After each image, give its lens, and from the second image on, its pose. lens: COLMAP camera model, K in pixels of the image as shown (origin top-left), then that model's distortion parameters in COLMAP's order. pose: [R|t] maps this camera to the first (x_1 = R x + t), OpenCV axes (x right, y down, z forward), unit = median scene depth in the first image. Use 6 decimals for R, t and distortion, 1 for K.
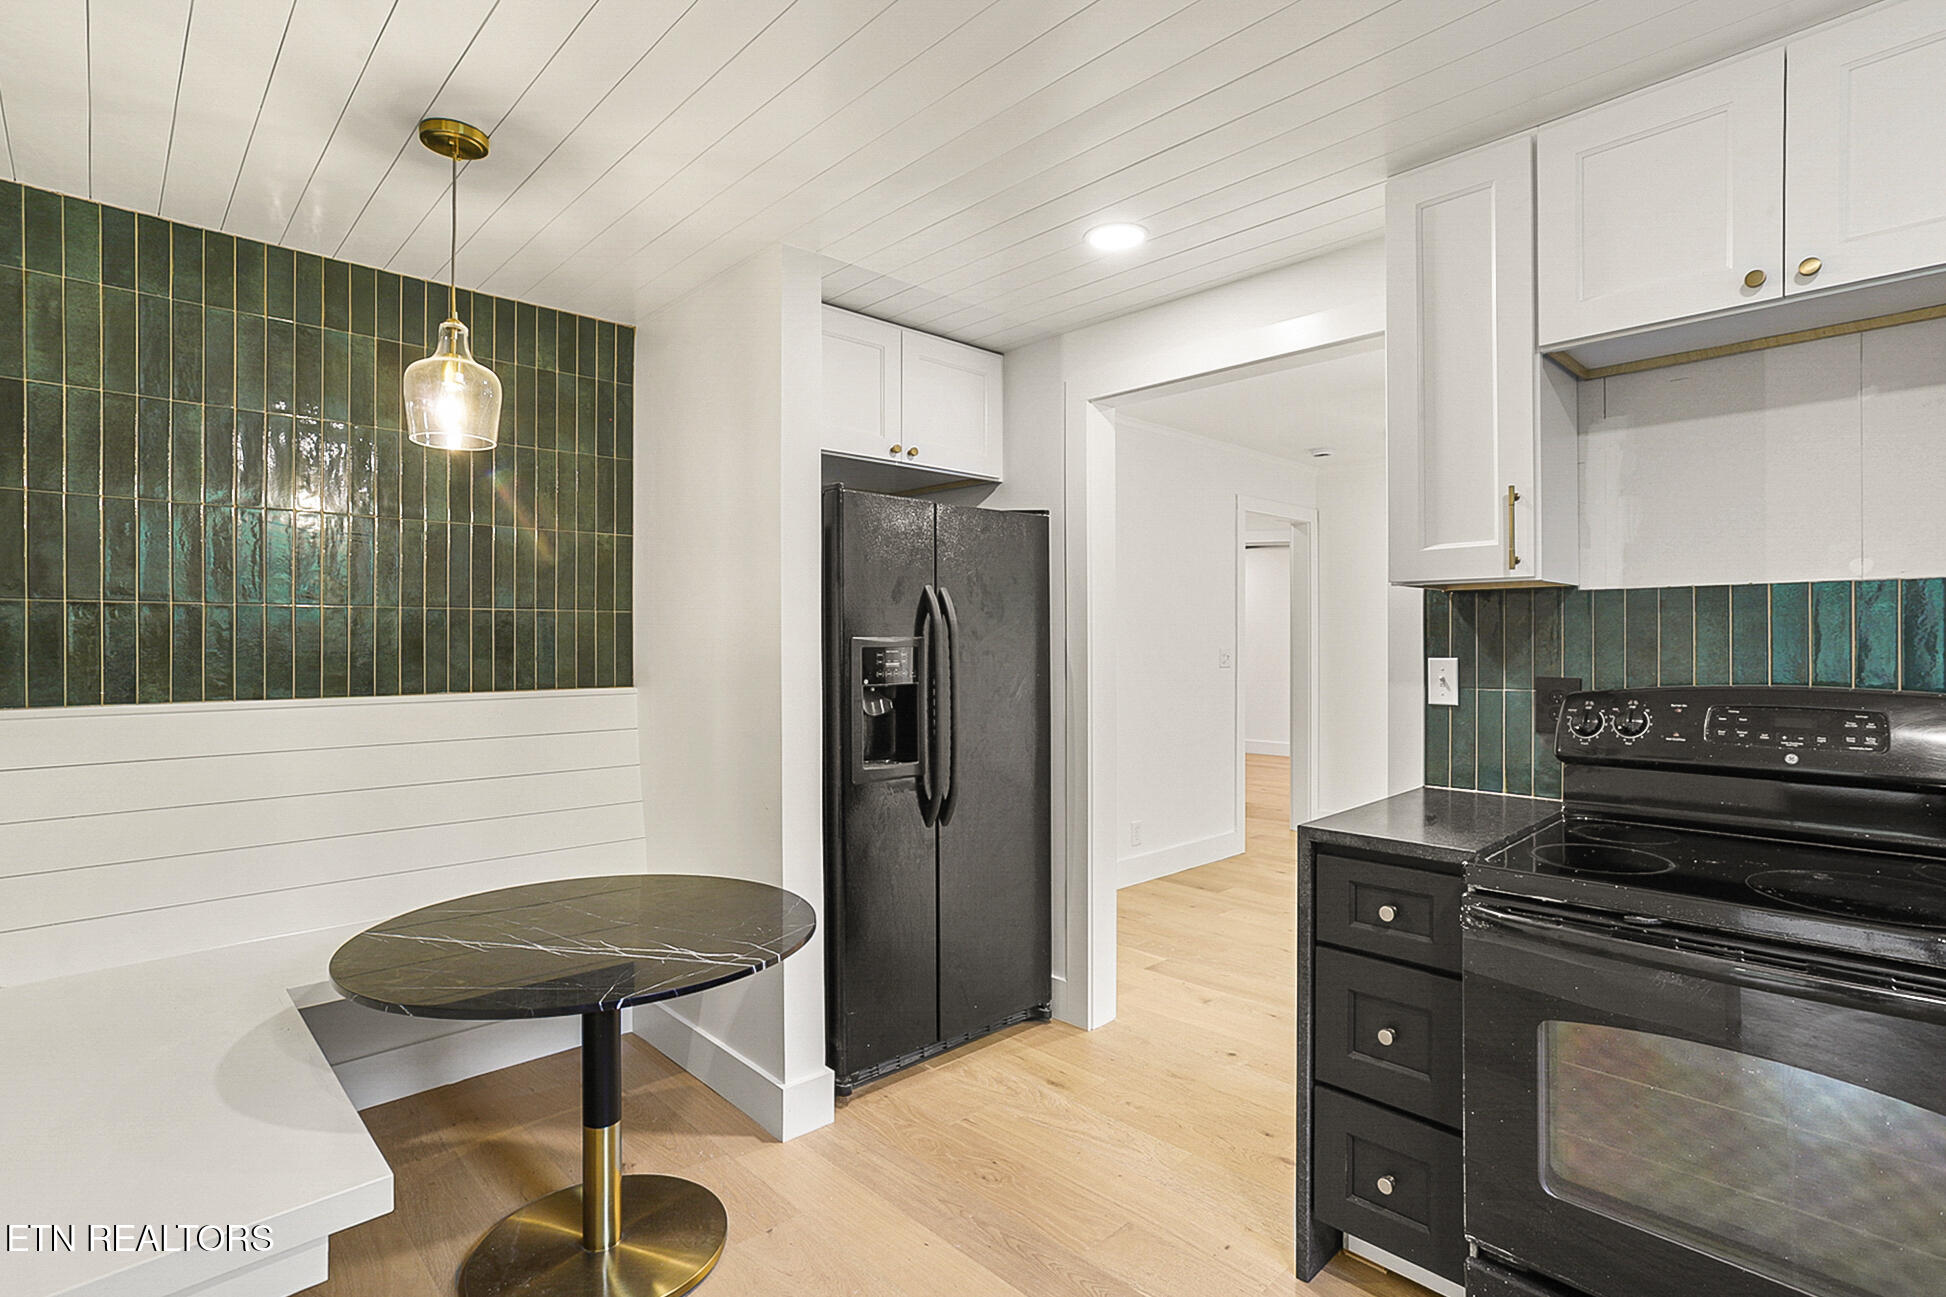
lens RADIAL K [[949.4, 0, 981.4], [0, 949.4, 643.4], [0, 0, 1]] dist [-0.045785, 0.025961]
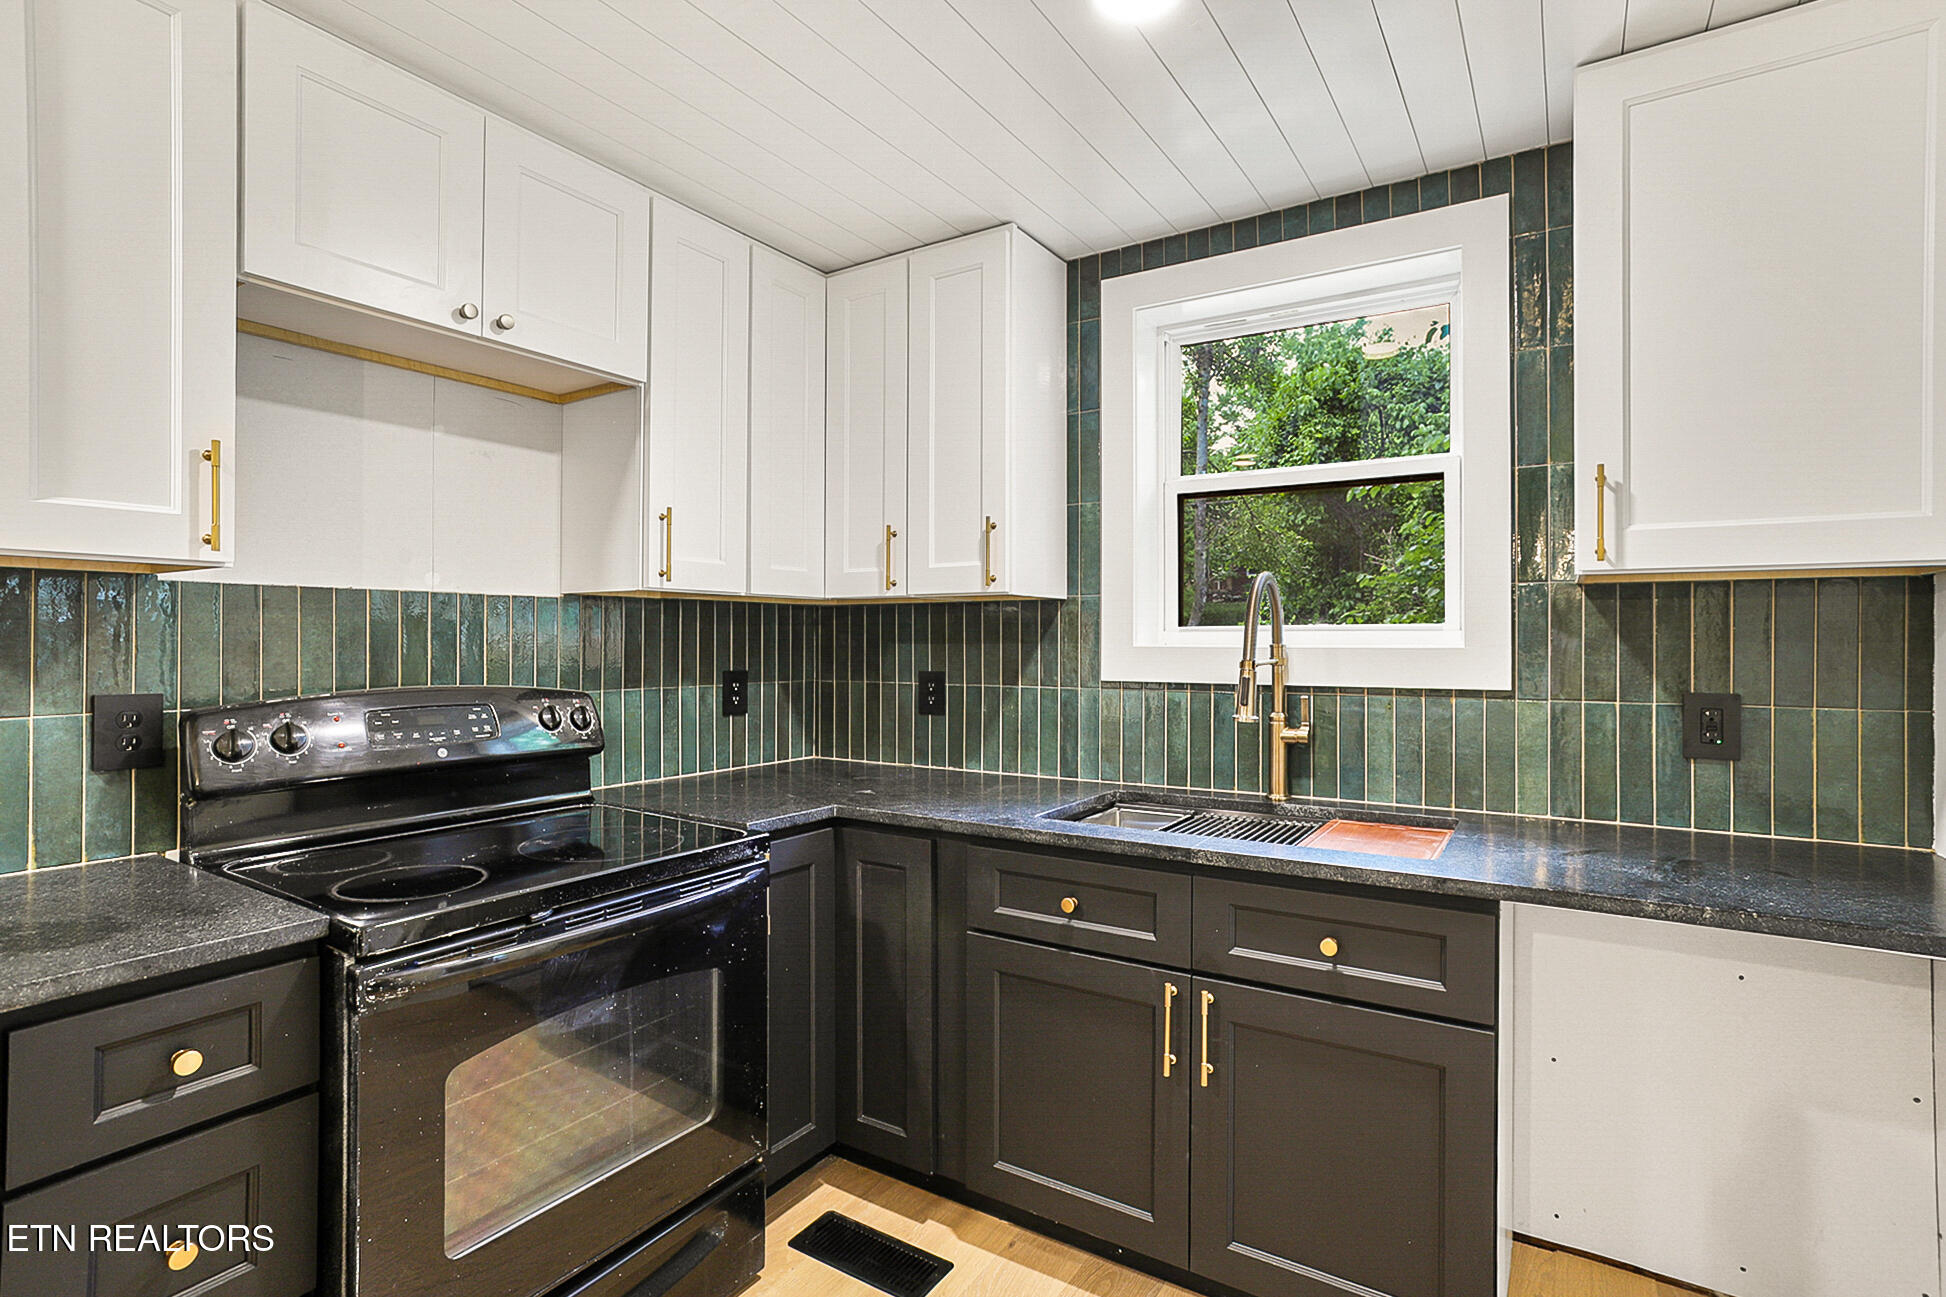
lens RADIAL K [[963.1, 0, 969.6], [0, 963.1, 636.8], [0, 0, 1]] dist [-0.060767, 0.044450]
pose [[-0.238268, 0.005640, 0.971183, -0.267399], [0.001835, 0.999984, -0.005357, -0.003613], [-0.971198, 0.000506, -0.238274, 0.491562]]
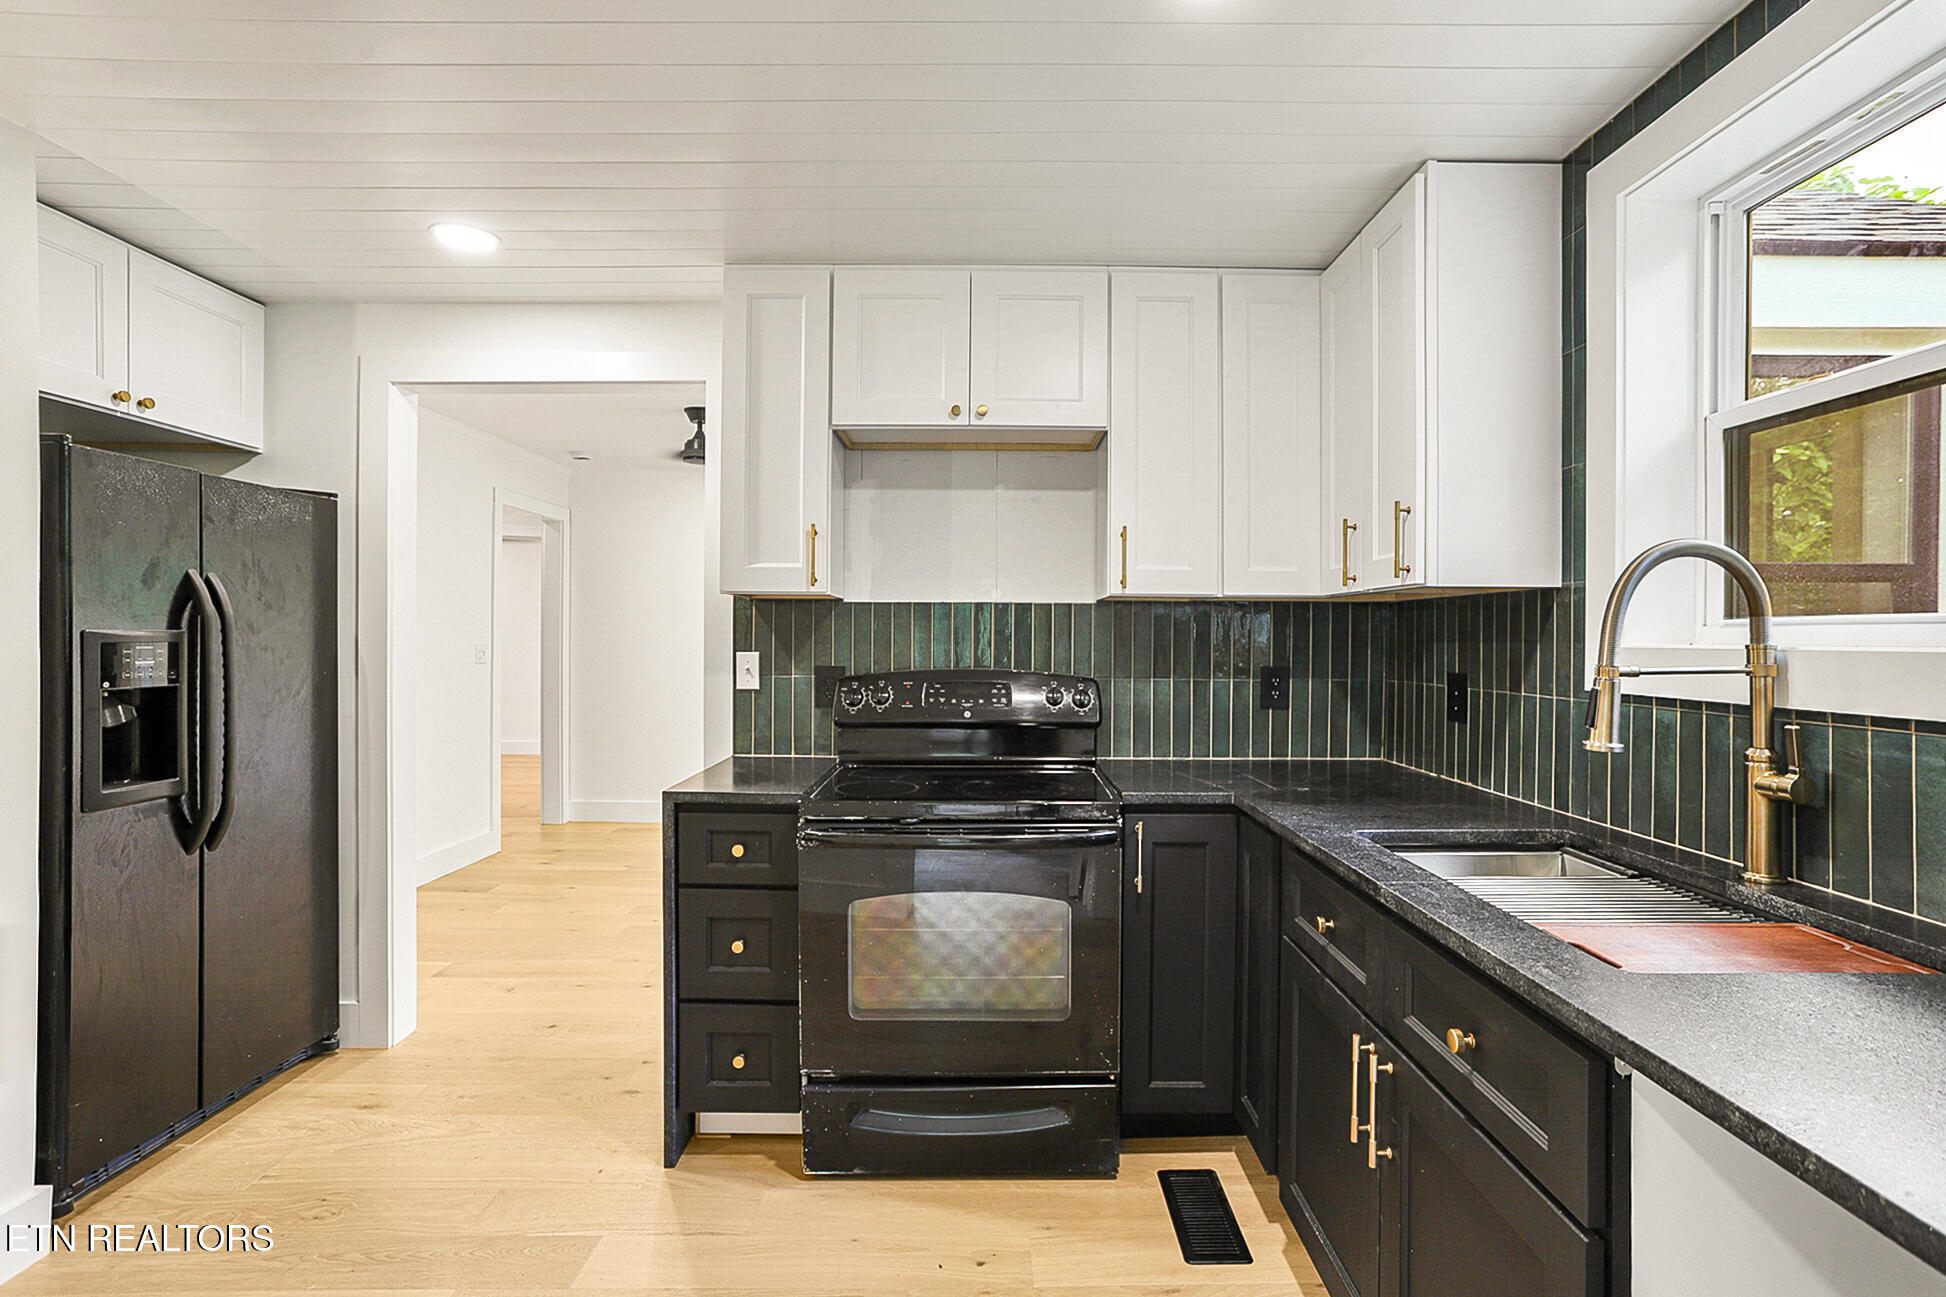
lens RADIAL K [[949.4, 0, 981.4], [0, 949.4, 643.4], [0, 0, 1]] dist [-0.045785, 0.025961]
pose [[0.694475, 0.001622, 0.719515, -0.206917], [-0.004893, 0.999985, 0.002468, -0.000563], [-0.719501, -0.005234, 0.694472, -0.105121]]
